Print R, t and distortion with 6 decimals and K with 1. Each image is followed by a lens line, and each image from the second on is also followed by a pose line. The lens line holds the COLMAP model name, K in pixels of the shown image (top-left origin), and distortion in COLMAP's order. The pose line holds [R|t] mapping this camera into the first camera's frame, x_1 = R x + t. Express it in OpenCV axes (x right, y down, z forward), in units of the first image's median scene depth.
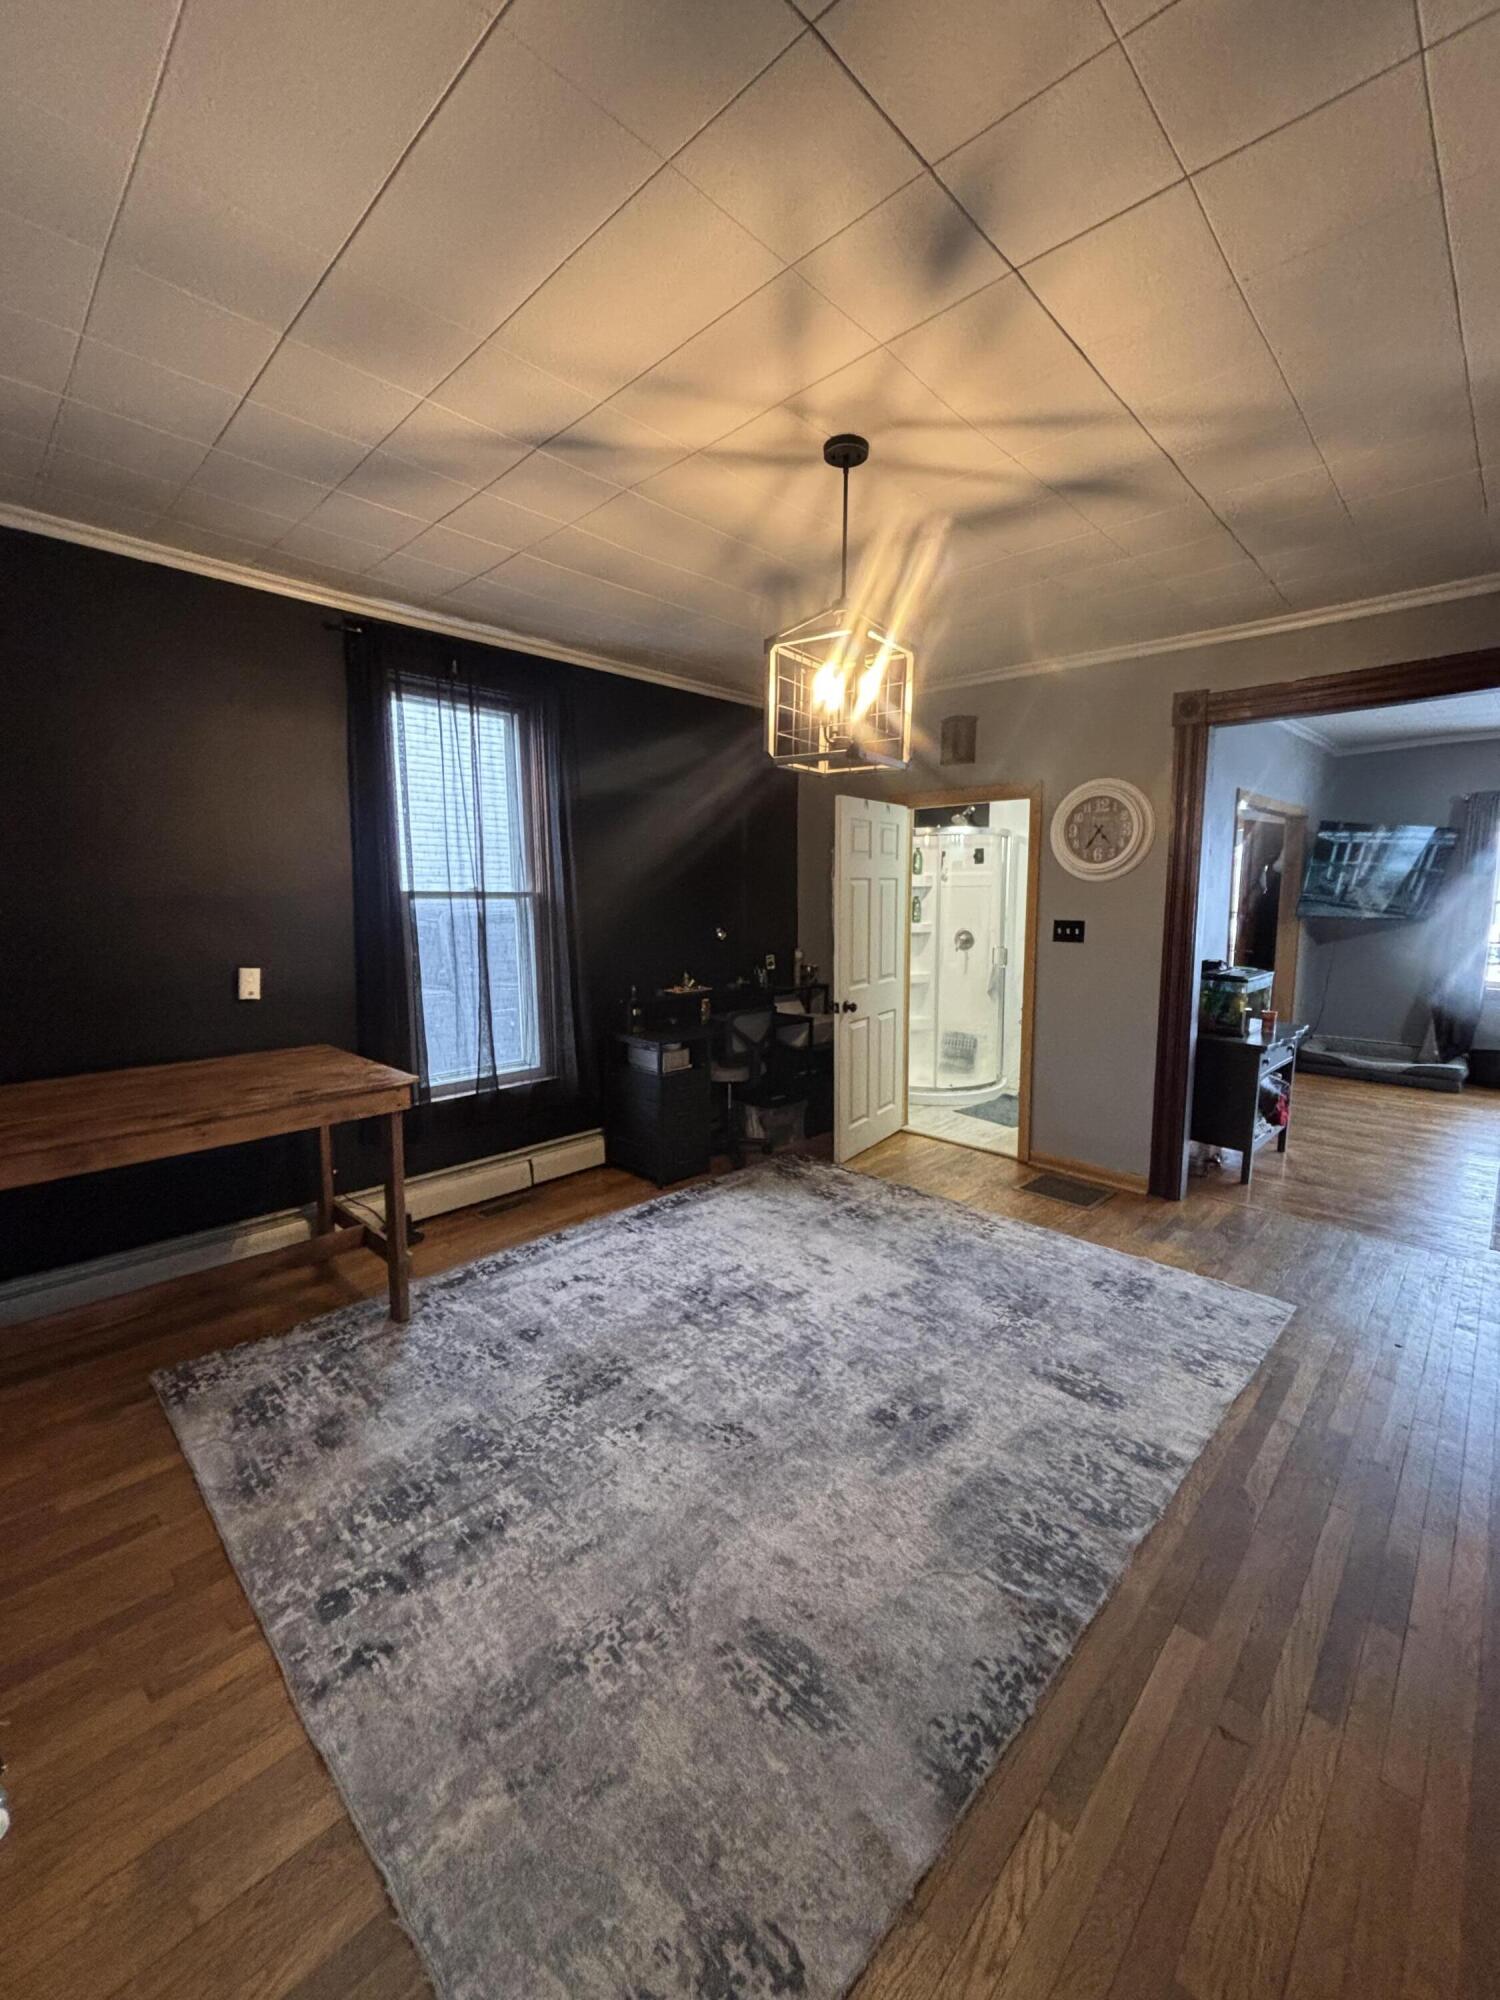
lens RADIAL K [[800.0, 0, 750.0], [0, 800.0, 1000.0], [0, 0, 1]] dist [0.000621, -0.000244]
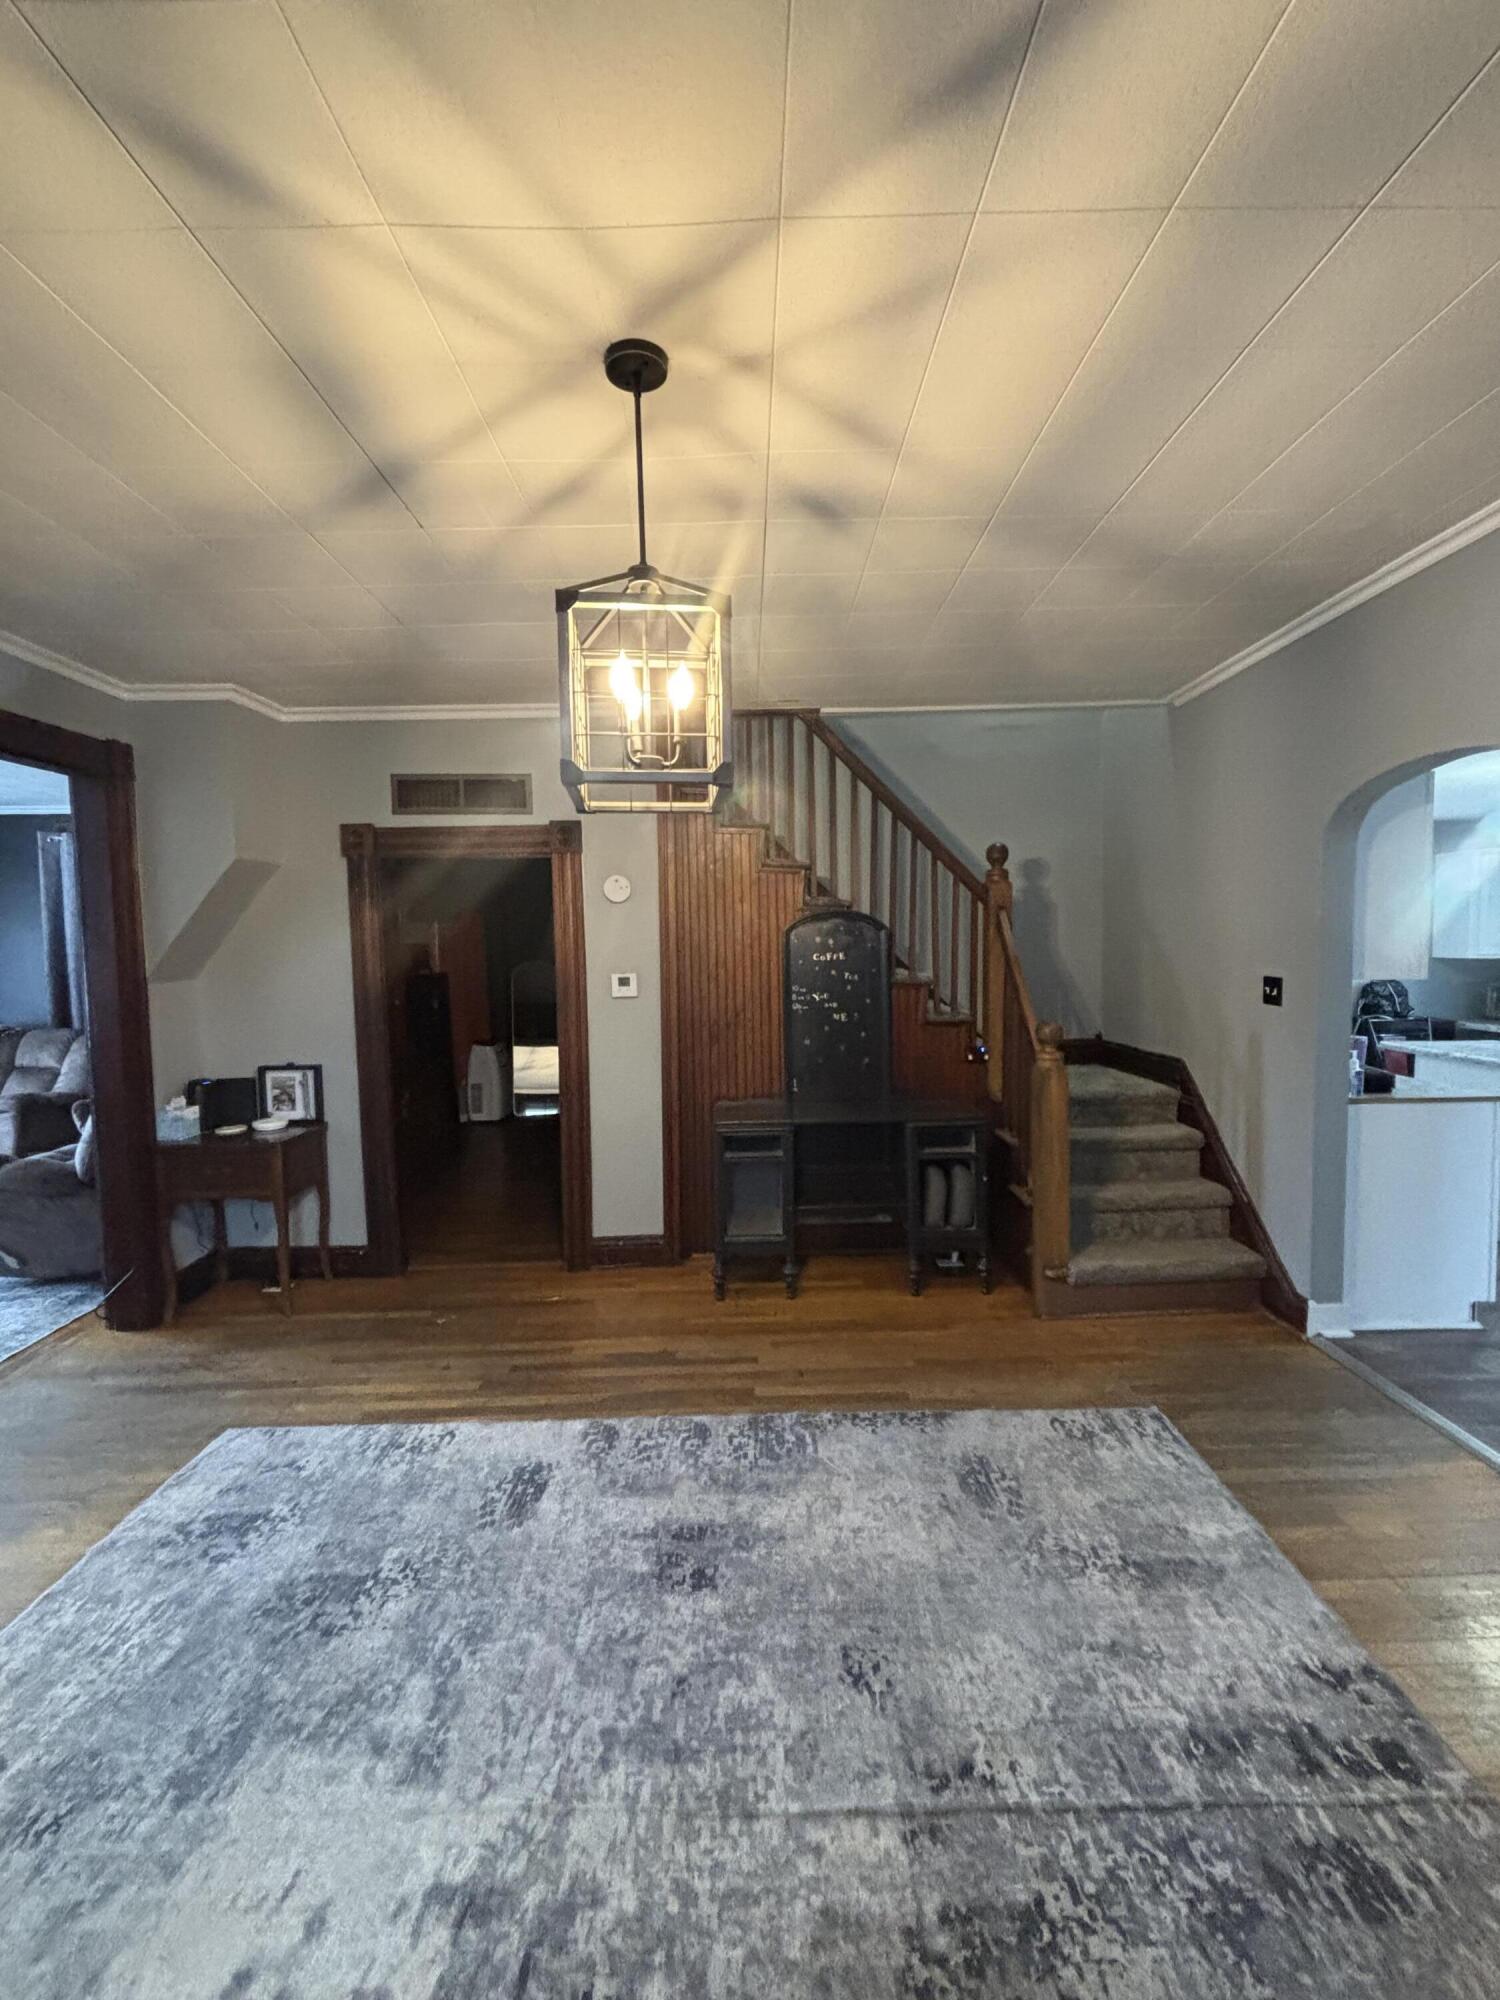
lens RADIAL K [[834.4, 0, 750.0], [0, 834.4, 1000.0], [0, 0, 1]] dist [-0.000426, -0.000372]
pose [[-0.706603, -0.032037, 0.706885, -0.480517], [0.111430, 0.981473, 0.155867, -0.218410], [-0.698782, 0.188904, -0.689941, 1.485935]]
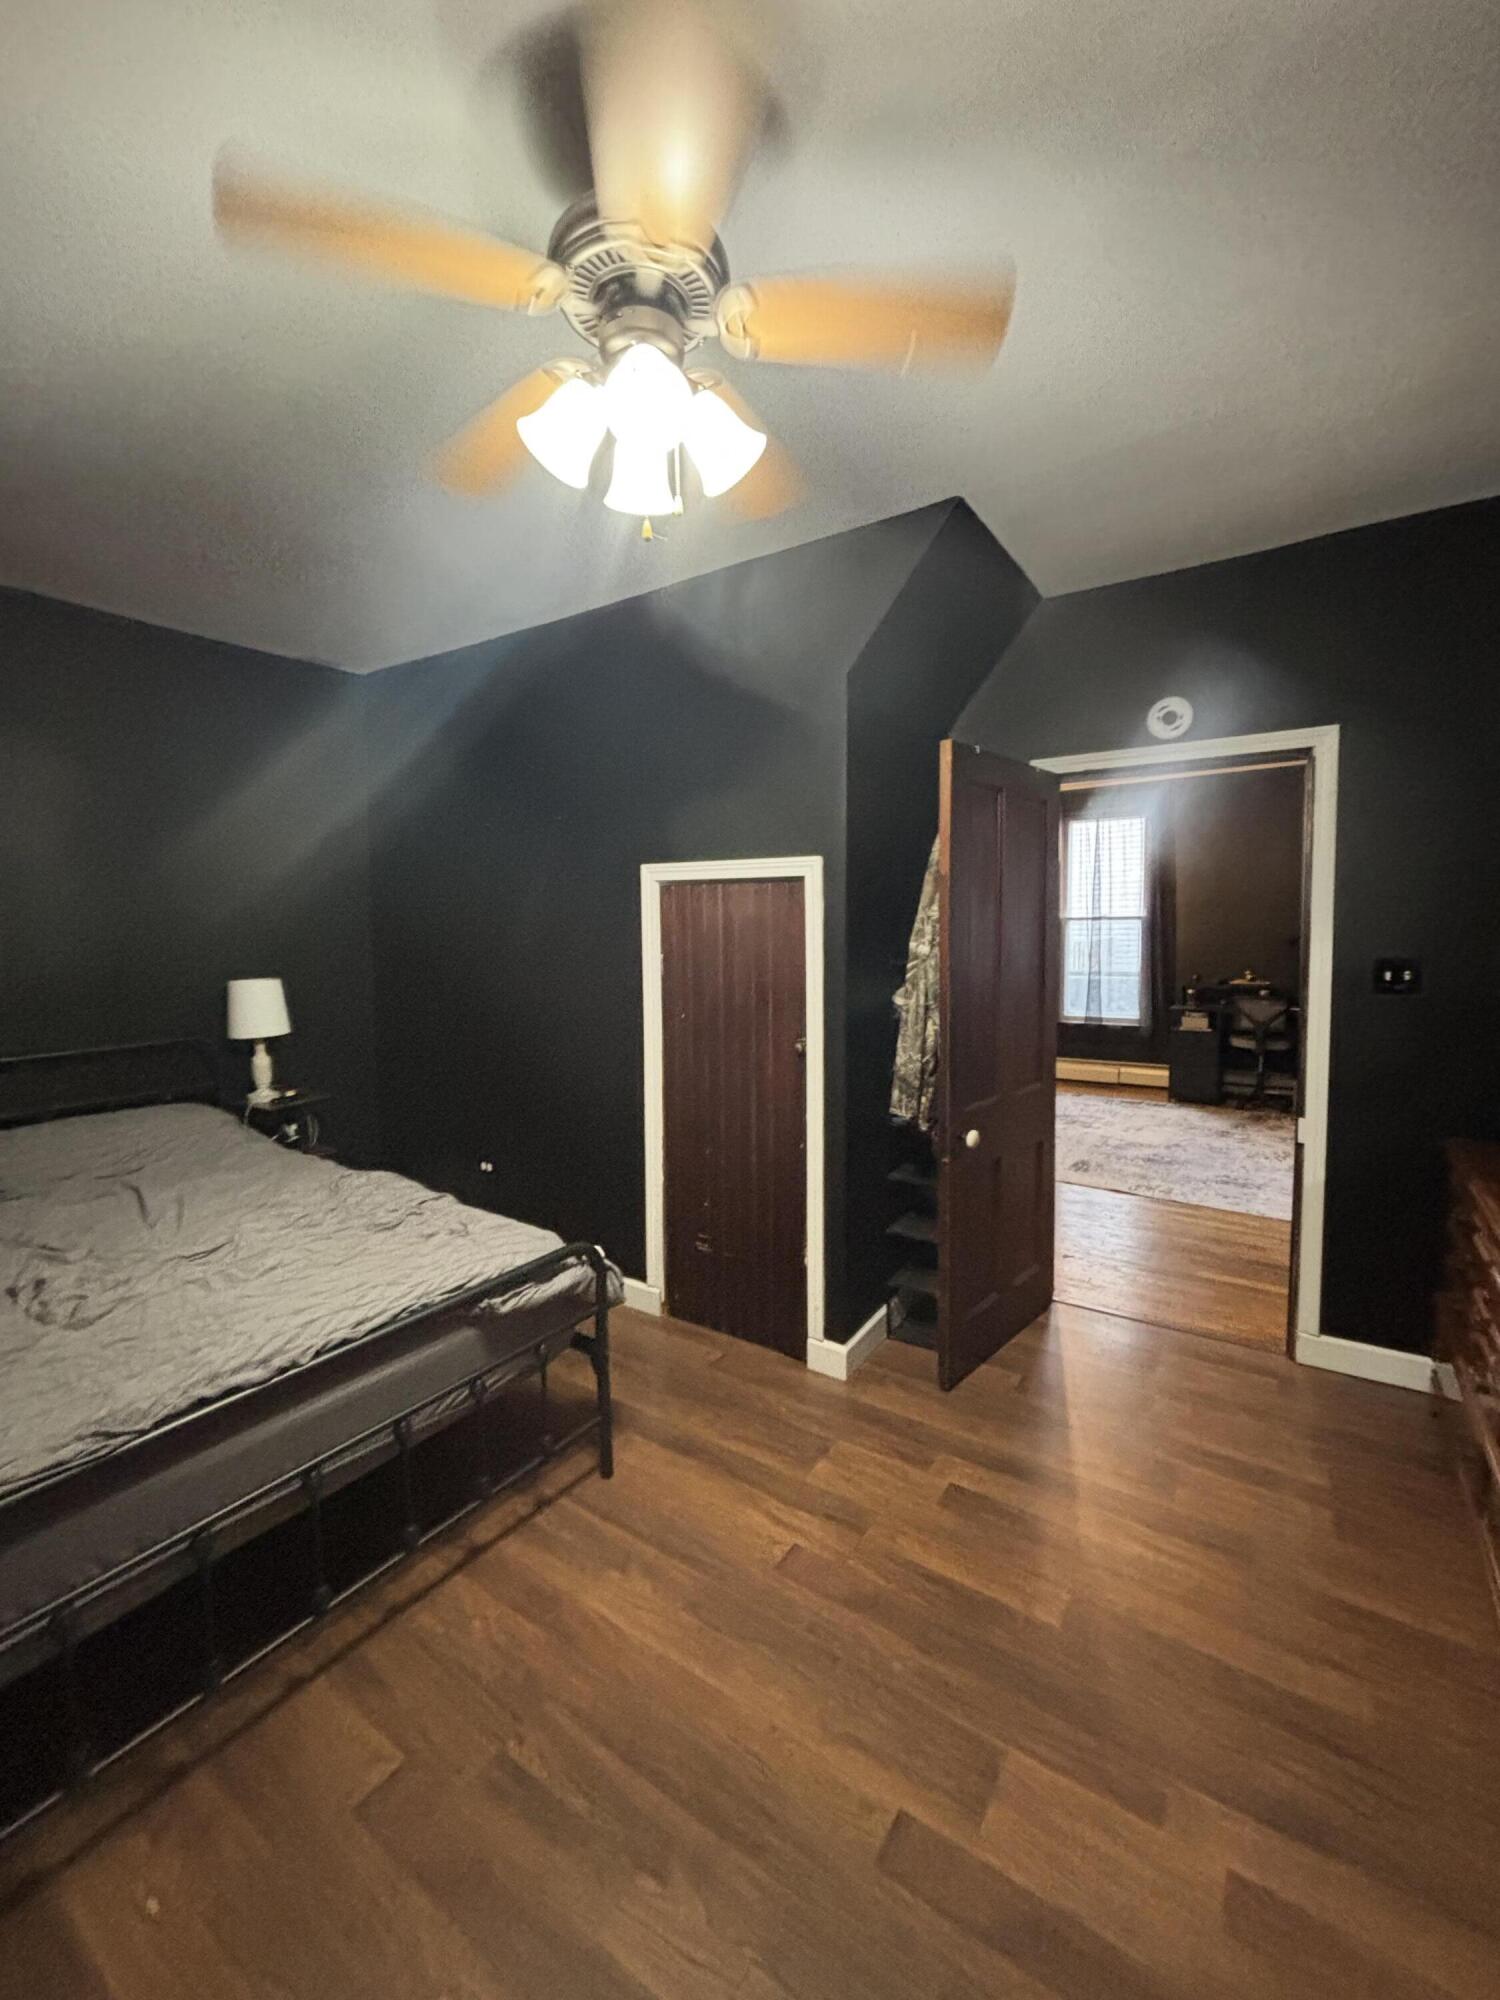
lens RADIAL K [[800.0, 0, 750.0], [0, 800.0, 1000.0], [0, 0, 1]] dist [0.000621, -0.000244]
pose [[0.182246, 0.092236, -0.978917, 2.295475], [-0.122847, 0.989925, 0.070402, 0.050437], [0.975548, 0.107427, 0.191741, -0.219704]]
